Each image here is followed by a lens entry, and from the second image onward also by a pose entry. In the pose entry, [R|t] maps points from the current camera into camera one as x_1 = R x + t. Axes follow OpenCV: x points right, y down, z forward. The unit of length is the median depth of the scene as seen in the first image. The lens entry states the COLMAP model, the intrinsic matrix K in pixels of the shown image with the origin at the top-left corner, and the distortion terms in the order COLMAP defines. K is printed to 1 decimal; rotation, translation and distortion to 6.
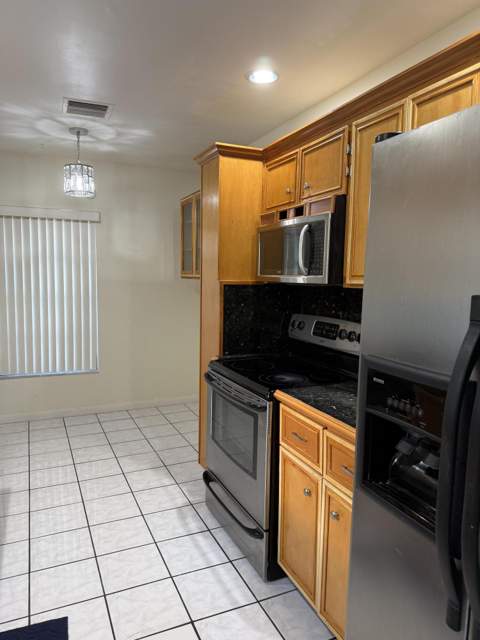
lens RADIAL K [[456.5, 0, 238.5], [0, 456.5, 321.5], [0, 0, 1]] dist [0.033613, -0.033517]
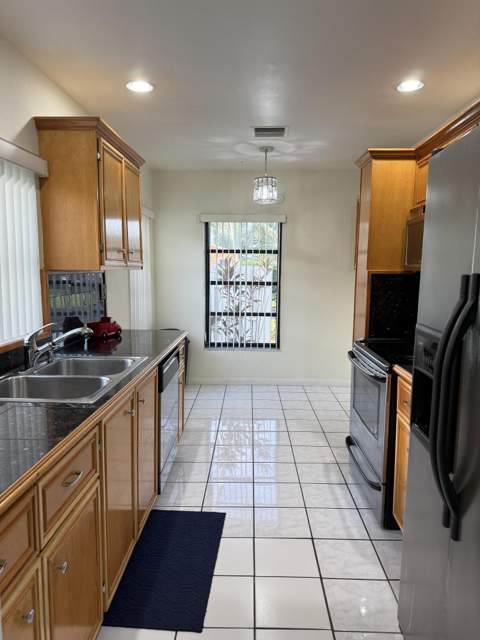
lens RADIAL K [[456.5, 0, 243.6], [0, 456.5, 320.7], [0, 0, 1]] dist [0.033613, -0.033517]
pose [[0.901981, 0.039544, -0.429961, 0.174214], [-0.033838, 0.999209, 0.020913, 0.021040], [0.430448, -0.004314, 0.902605, -0.157519]]
